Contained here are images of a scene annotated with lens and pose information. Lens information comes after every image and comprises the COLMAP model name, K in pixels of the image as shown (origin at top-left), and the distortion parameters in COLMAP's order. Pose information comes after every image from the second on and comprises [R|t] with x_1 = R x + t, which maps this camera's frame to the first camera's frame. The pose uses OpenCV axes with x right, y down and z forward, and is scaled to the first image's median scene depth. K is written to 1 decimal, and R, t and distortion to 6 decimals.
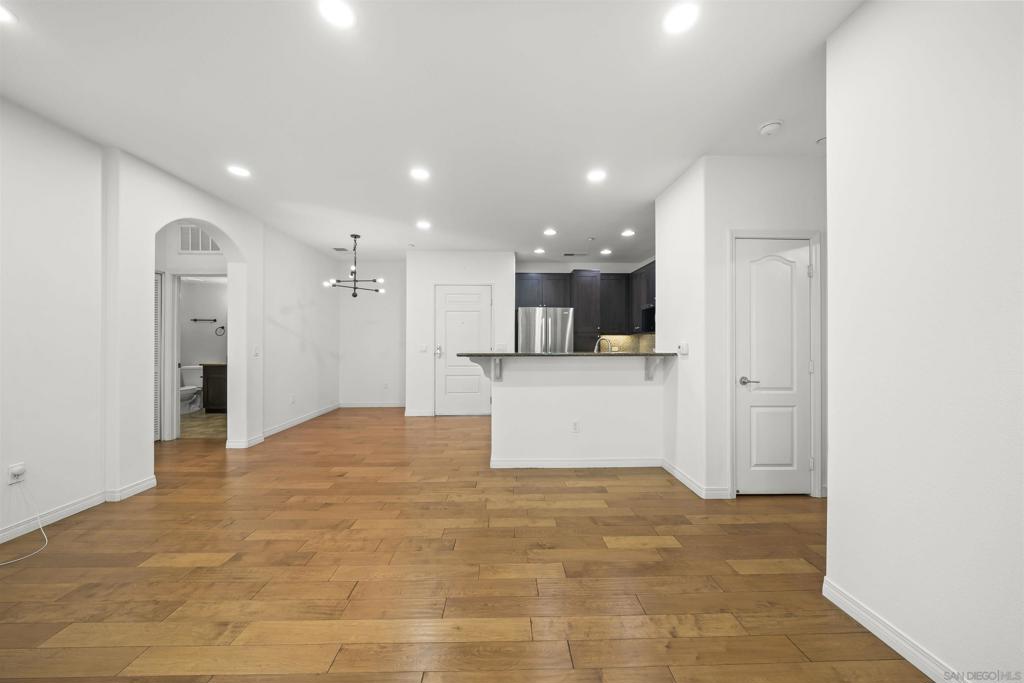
lens RADIAL K [[346.5, 0, 512.0], [0, 346.5, 341.5], [0, 0, 1]] dist [-0.002686, -0.000087]
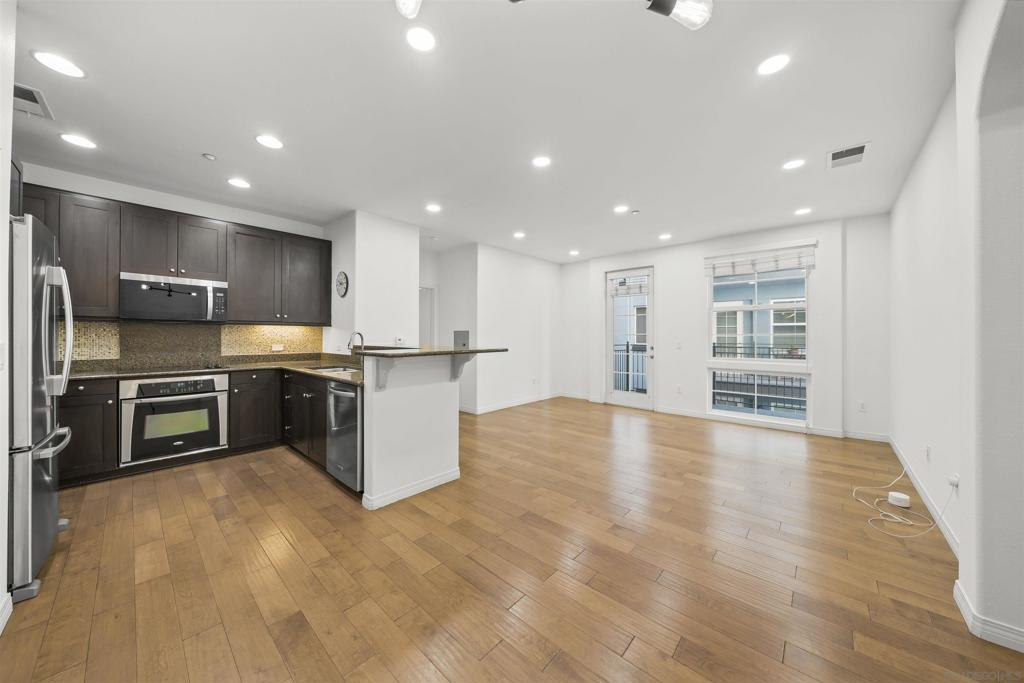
lens RADIAL K [[347.8, 0, 512.0], [0, 347.8, 337.4], [0, 0, 1]] dist [-0.000609, 0.000066]
pose [[-0.726085, -0.005619, 0.687582, -0.820529], [-0.001146, 0.999975, 0.006962, -0.002823], [-0.687604, 0.004268, -0.726073, 1.648461]]
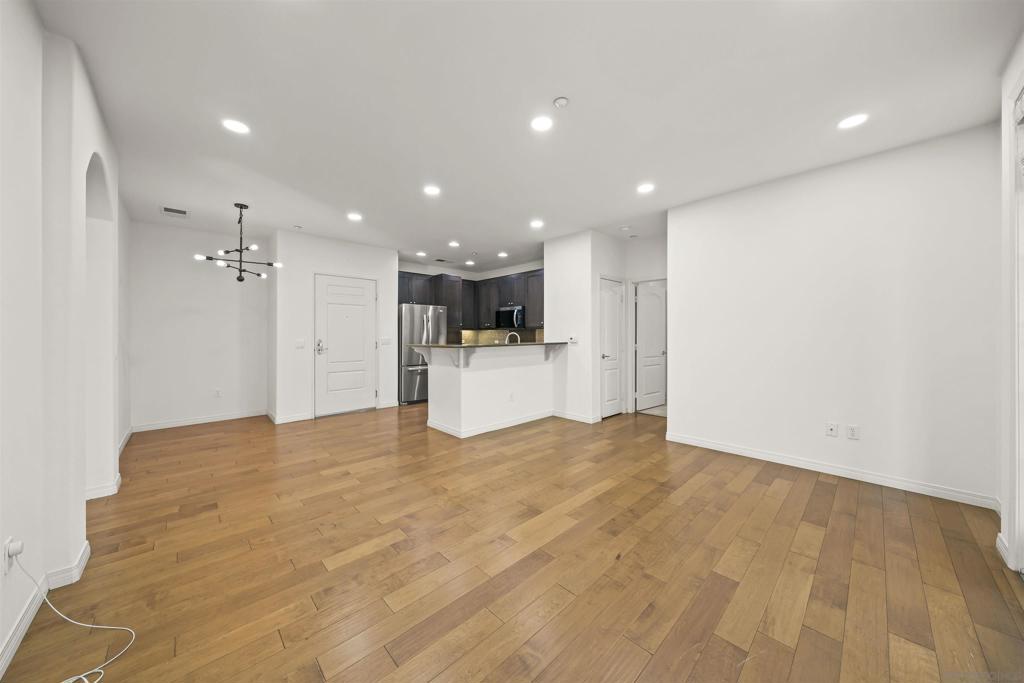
lens RADIAL K [[347.8, 0, 512.0], [0, 347.8, 337.4], [0, 0, 1]] dist [-0.000609, 0.000066]
pose [[0.739990, -0.007469, 0.672577, -0.804165], [0.003706, 0.999968, 0.007028, -0.001839], [-0.672608, -0.002708, 0.739994, -0.035809]]
